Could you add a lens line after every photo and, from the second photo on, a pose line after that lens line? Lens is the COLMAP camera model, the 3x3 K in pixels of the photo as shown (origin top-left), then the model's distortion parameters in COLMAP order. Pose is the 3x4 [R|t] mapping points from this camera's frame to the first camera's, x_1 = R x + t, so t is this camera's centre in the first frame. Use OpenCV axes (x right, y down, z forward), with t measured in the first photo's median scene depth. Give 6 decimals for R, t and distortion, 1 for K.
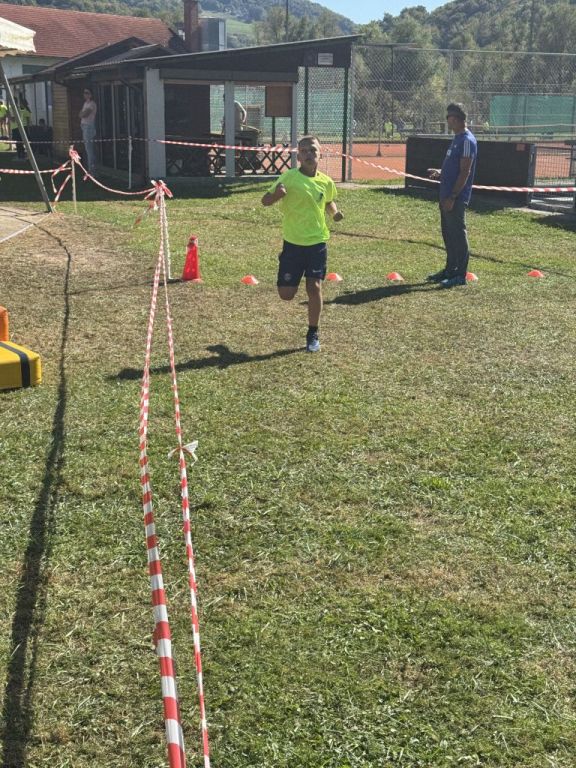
lens RADIAL K [[1079.7, 0, 288.0], [0, 1079.7, 384.0], [0, 0, 1]] dist [0.221927, -0.495432]
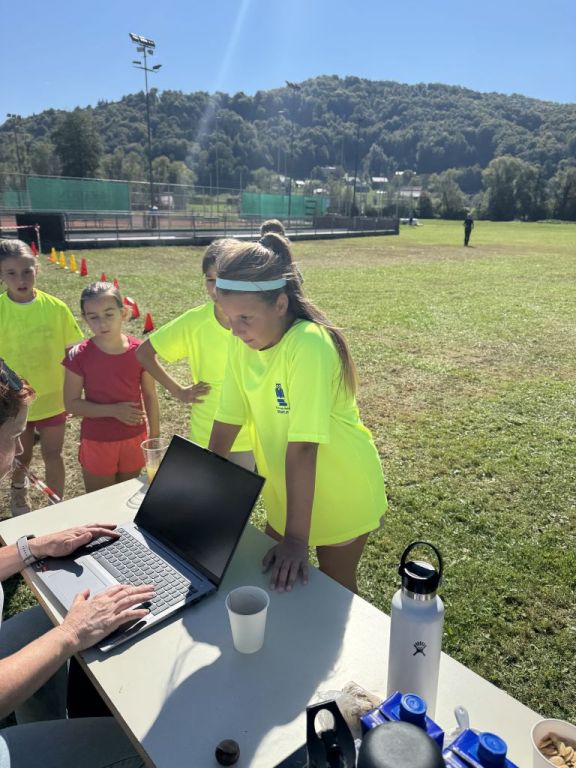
lens RADIAL K [[550.6, 0, 288.0], [0, 550.6, 384.0], [0, 0, 1]] dist [0.000159, -0.005271]
pose [[0.816890, -0.171991, 0.550553, 0.011708], [0.128497, 0.984786, 0.116985, 0.071233], [-0.562297, -0.024819, 0.826563, -0.279137]]
